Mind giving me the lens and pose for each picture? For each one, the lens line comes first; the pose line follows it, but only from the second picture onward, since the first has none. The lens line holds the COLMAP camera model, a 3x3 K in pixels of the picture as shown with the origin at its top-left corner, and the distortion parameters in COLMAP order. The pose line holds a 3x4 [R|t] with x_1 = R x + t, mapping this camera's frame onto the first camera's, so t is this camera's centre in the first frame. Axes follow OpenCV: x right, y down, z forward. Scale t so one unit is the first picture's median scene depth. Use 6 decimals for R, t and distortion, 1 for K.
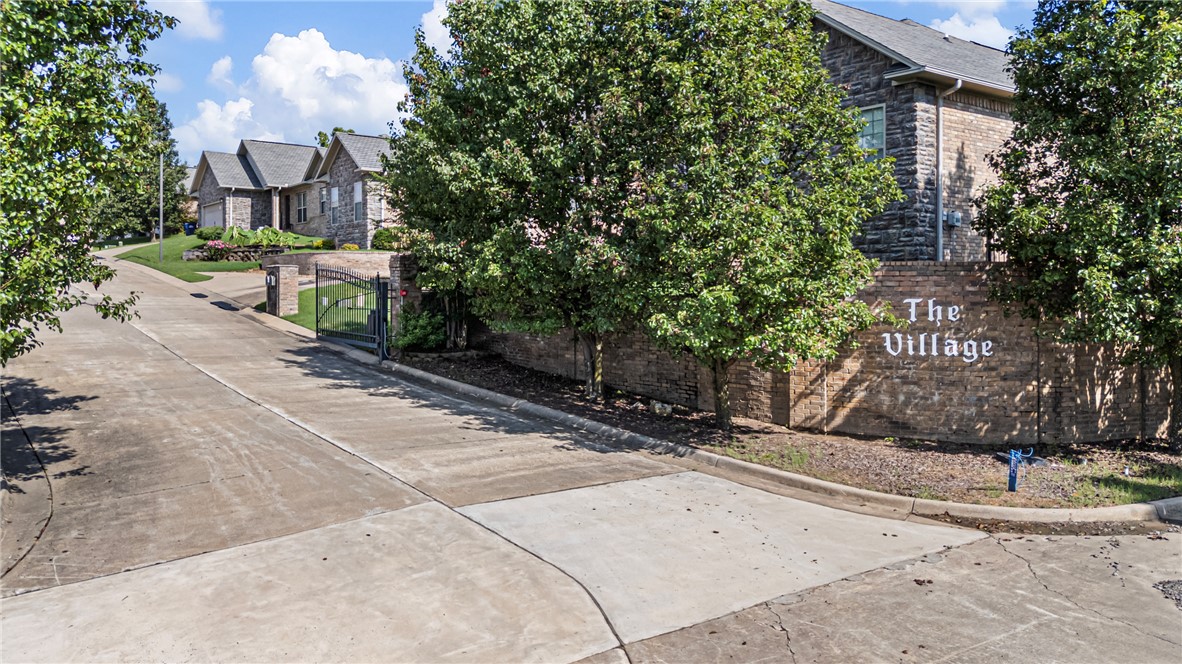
lens RADIAL K [[885.9, 0, 589.4], [0, 885.9, 332.9], [0, 0, 1]] dist [0.028189, -0.018374]
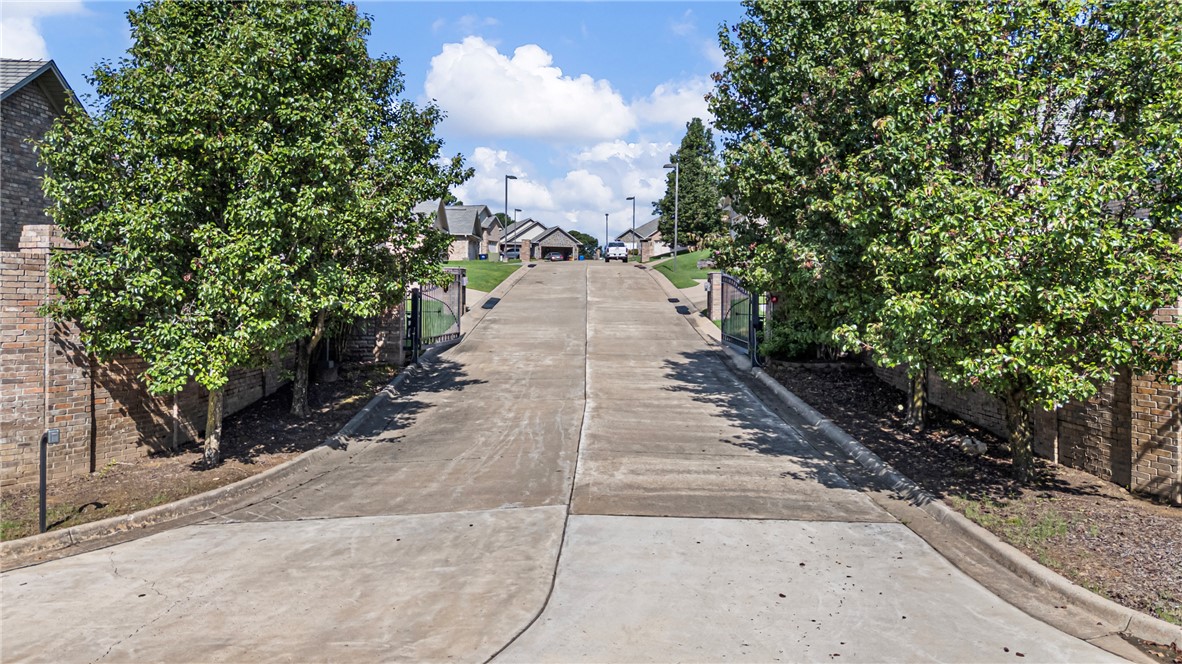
lens RADIAL K [[885.9, 0, 589.0], [0, 885.9, 326.1], [0, 0, 1]] dist [0.028189, -0.018374]
pose [[0.798134, 0.030696, -0.601698, 0.314333], [-0.041175, 0.999145, -0.003645, -0.005859], [0.601072, 0.027684, 0.798716, 0.159109]]
